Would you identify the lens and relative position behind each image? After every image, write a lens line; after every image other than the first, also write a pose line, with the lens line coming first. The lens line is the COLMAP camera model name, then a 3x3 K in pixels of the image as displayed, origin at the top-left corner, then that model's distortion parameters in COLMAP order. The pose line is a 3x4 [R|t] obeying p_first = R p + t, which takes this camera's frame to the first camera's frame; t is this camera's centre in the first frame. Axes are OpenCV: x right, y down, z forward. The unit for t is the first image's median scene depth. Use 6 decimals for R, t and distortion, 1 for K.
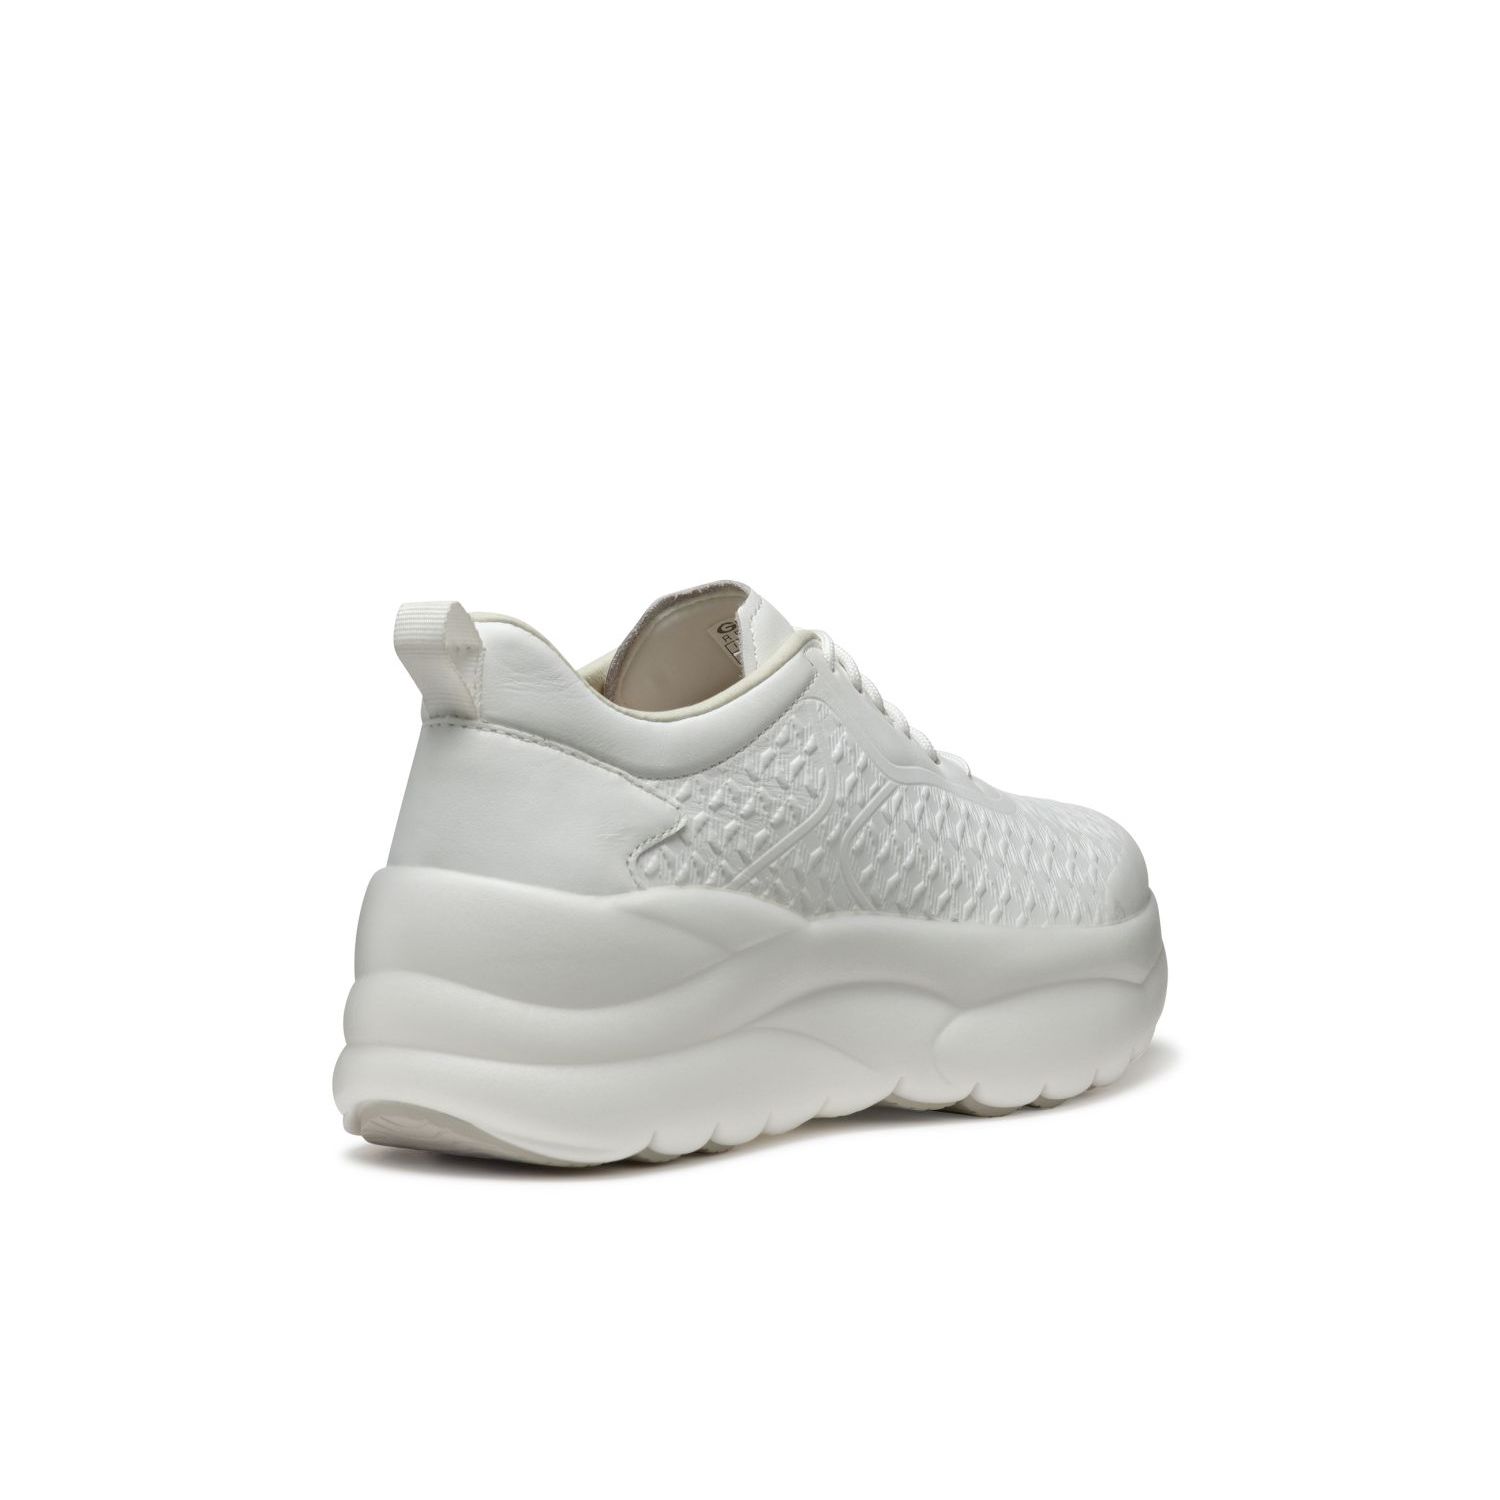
lens RADIAL K [[5932.2, 0, 750.1], [0, 5932.2, 749.8], [0, 0, 1]] dist [-0.175322, 0.000000]
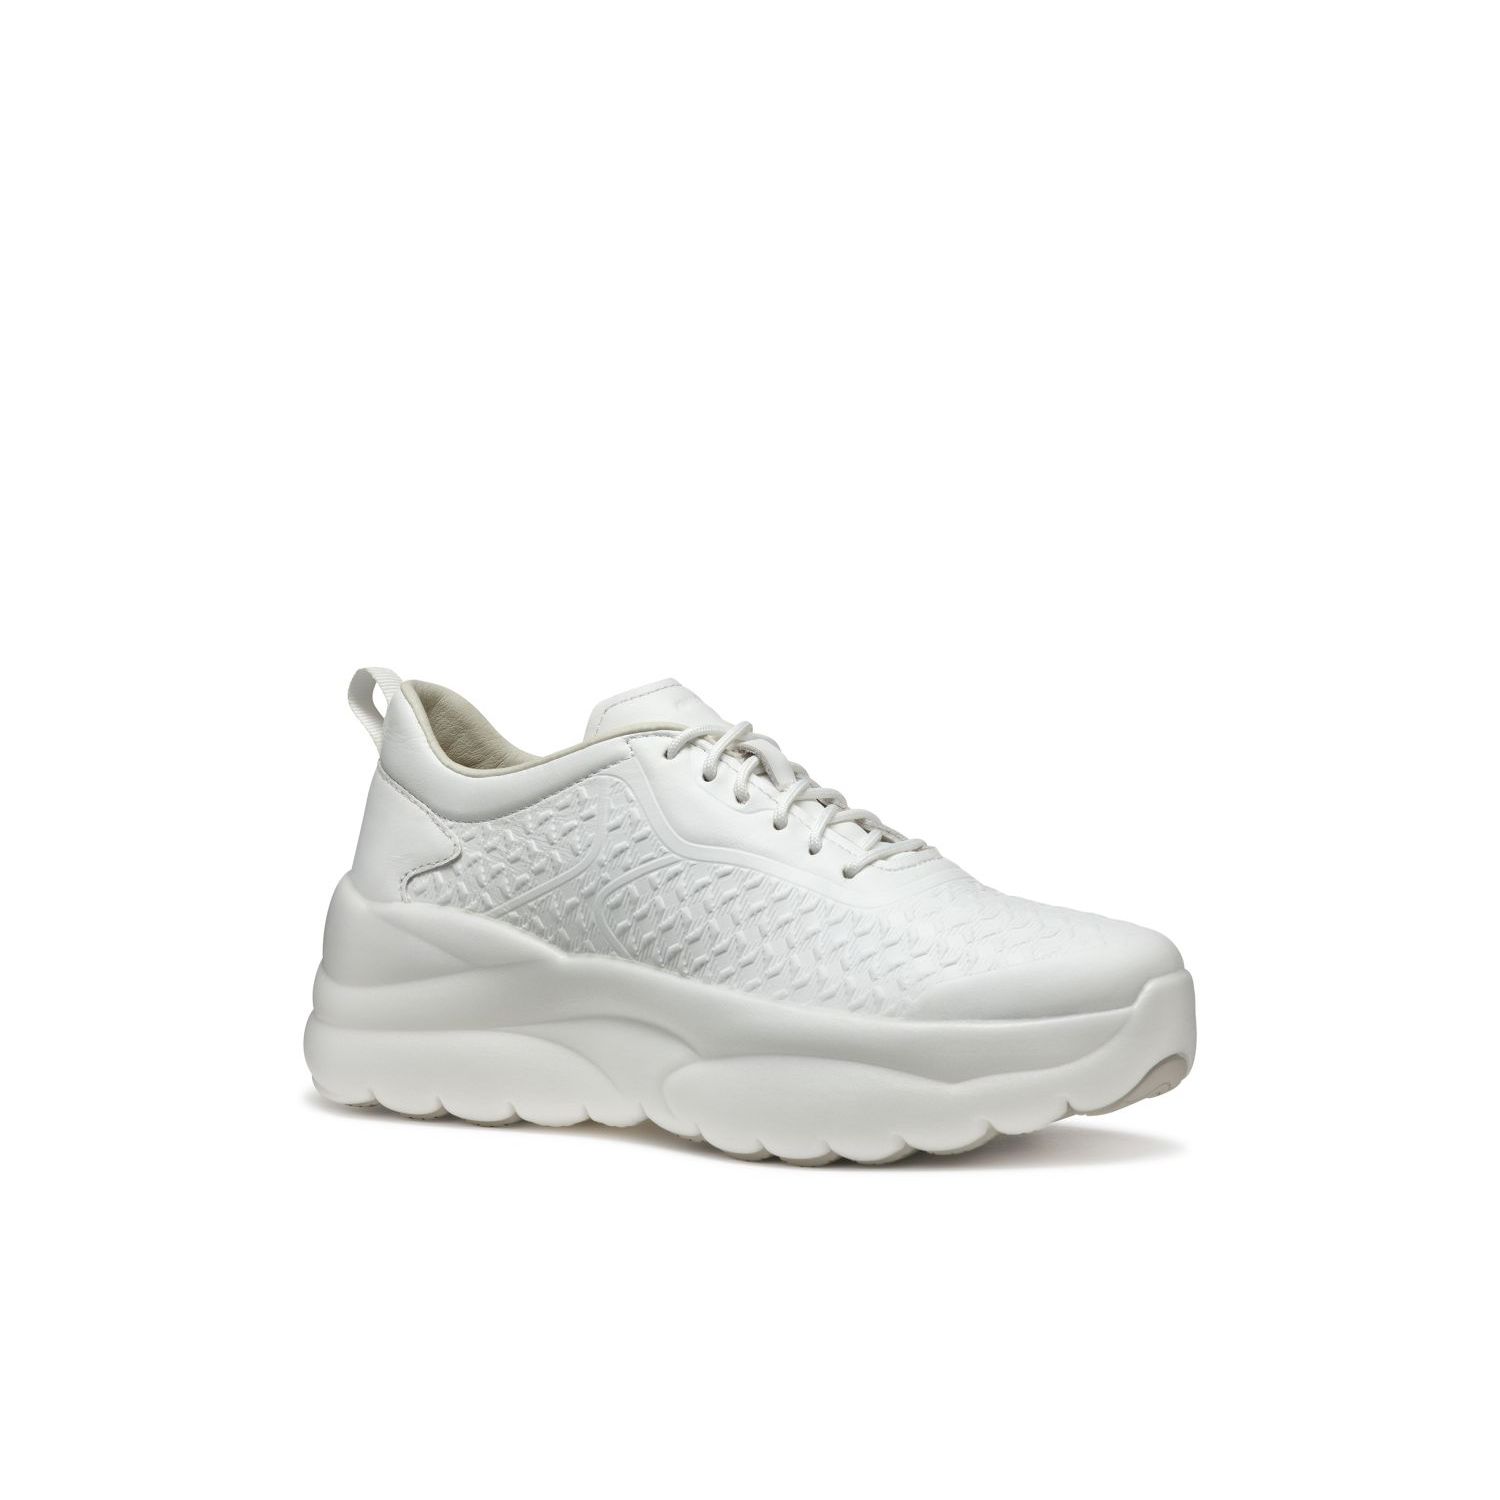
lens RADIAL K [[5932.2, 0, 749.9], [0, 5932.2, 750.6], [0, 0, 1]] dist [-0.175322, 0.000000]
pose [[0.193922, 0.079575, -0.977784, 1.208889], [-0.087800, 0.994113, 0.063491, -0.093922], [0.977080, 0.073537, 0.199767, 0.796971]]
